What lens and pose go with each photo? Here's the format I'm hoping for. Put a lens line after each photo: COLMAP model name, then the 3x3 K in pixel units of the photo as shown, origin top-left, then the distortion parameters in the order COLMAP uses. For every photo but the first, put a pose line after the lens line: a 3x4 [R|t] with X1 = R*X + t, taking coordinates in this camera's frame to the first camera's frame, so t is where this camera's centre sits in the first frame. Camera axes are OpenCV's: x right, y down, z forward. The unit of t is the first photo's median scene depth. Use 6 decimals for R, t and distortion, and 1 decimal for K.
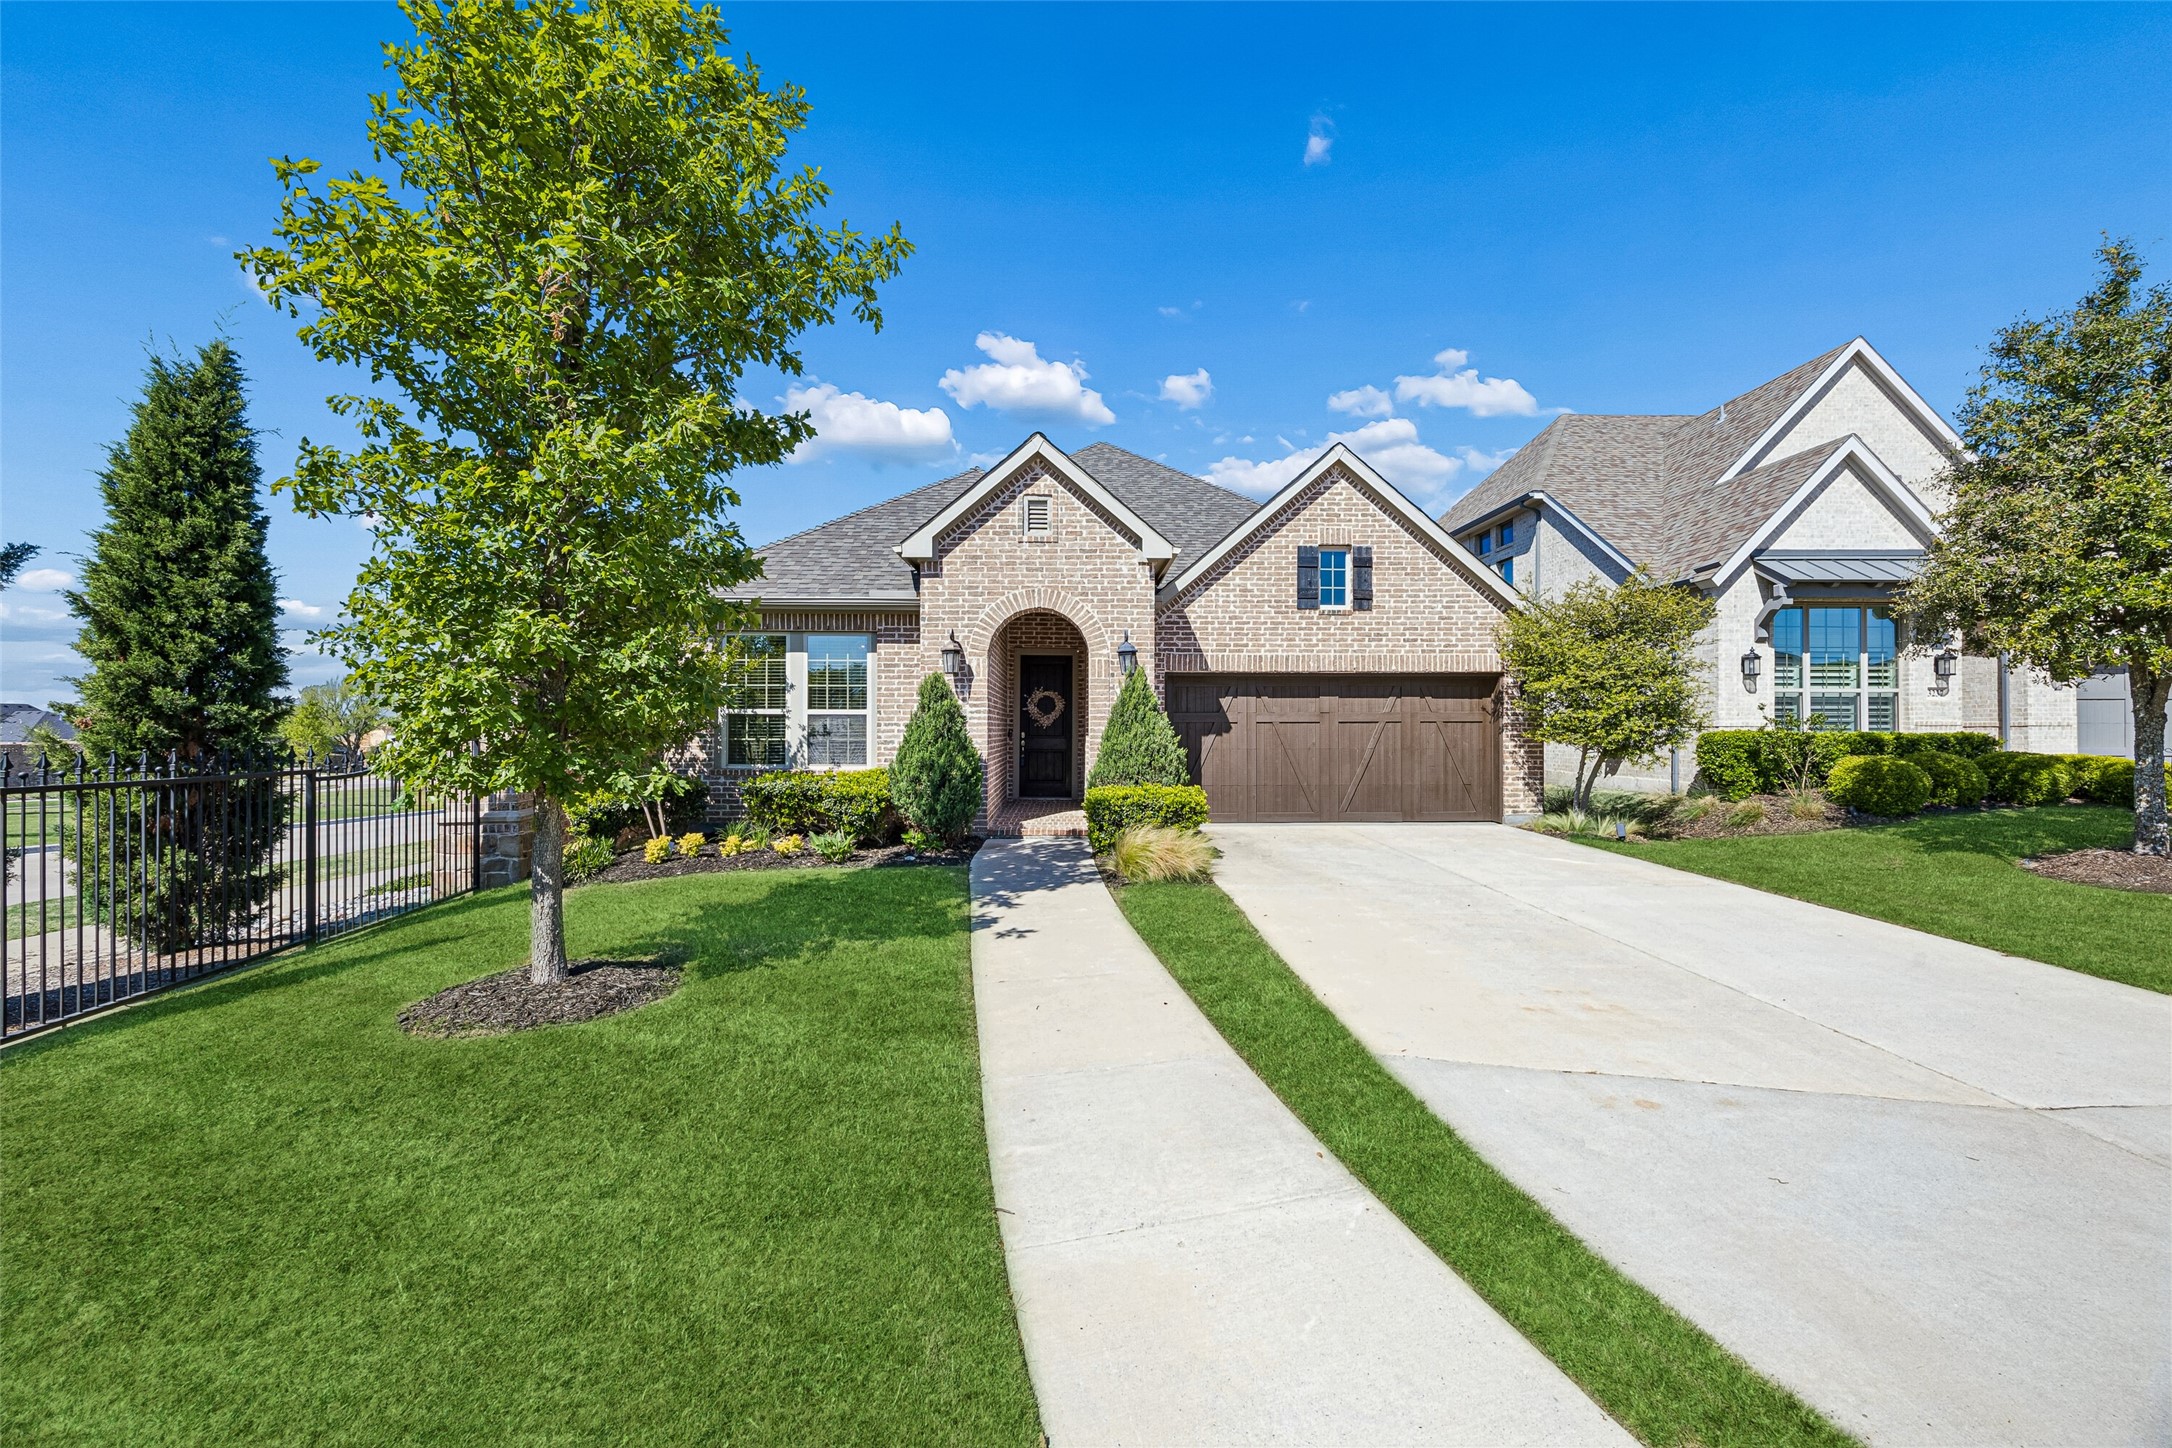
lens RADIAL K [[836.0, 0, 1088.2], [0, 836.0, 715.6], [0, 0, 1]] dist [0.003705, 0.000235]
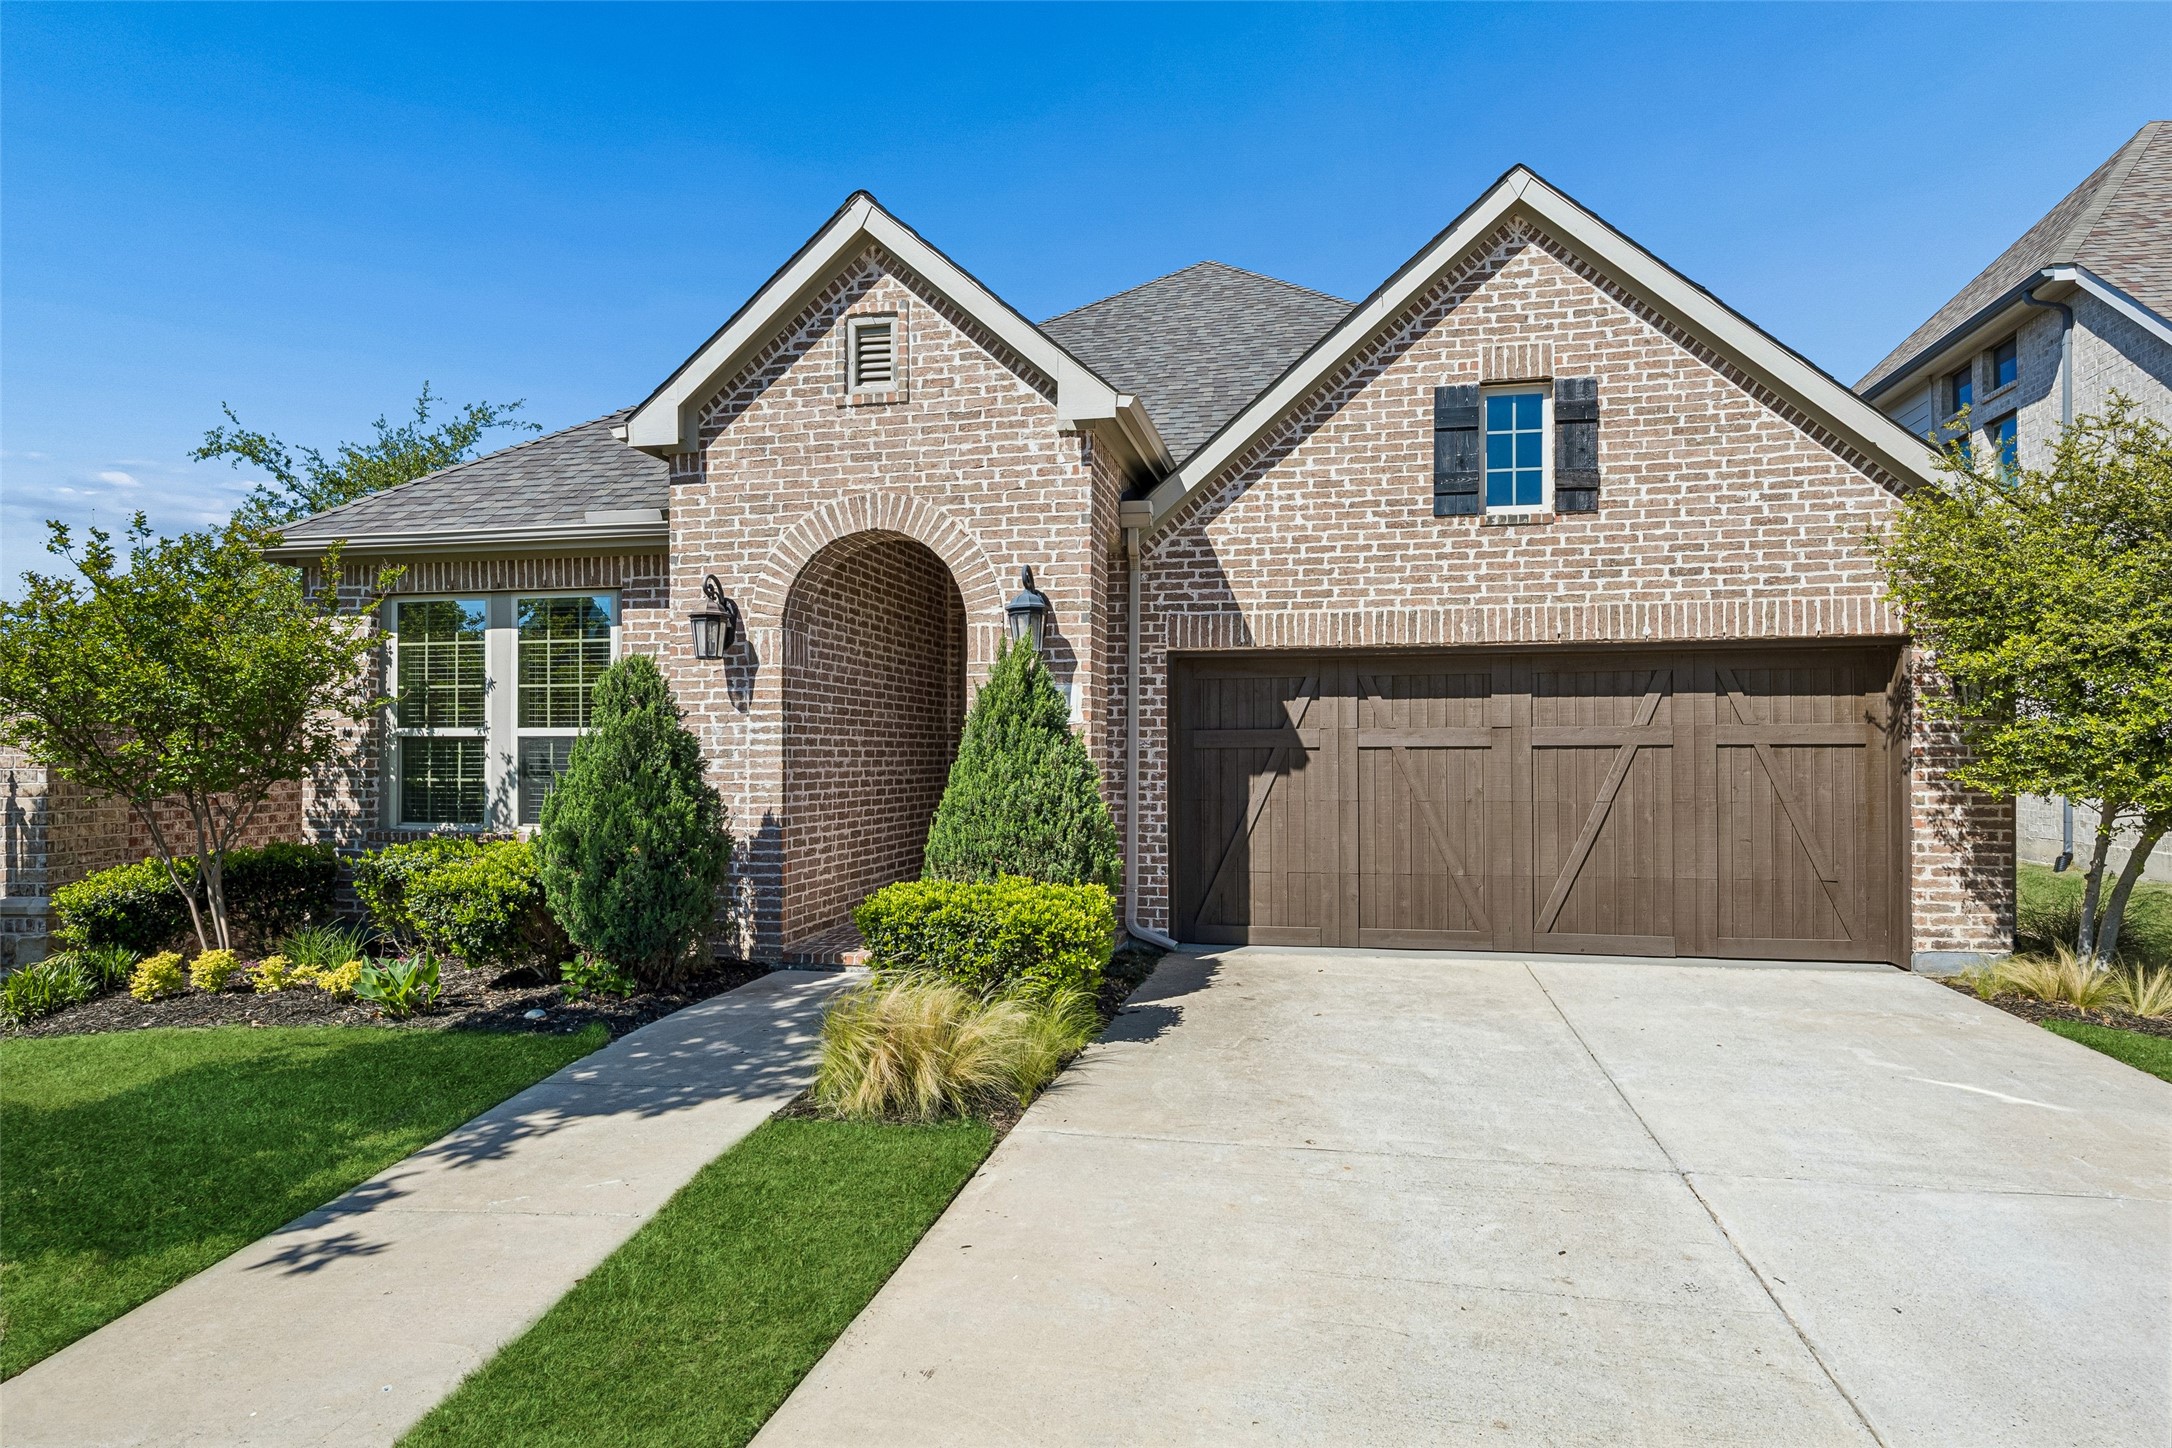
lens RADIAL K [[1238.0, 0, 1085.1], [0, 1238.0, 739.3], [0, 0, 1]] dist [-0.000513, -0.000301]
pose [[0.971809, -0.004645, -0.235723, 0.222037], [0.004988, 0.999987, 0.000858, 0.001346], [0.235716, -0.002010, 0.971820, 0.248244]]
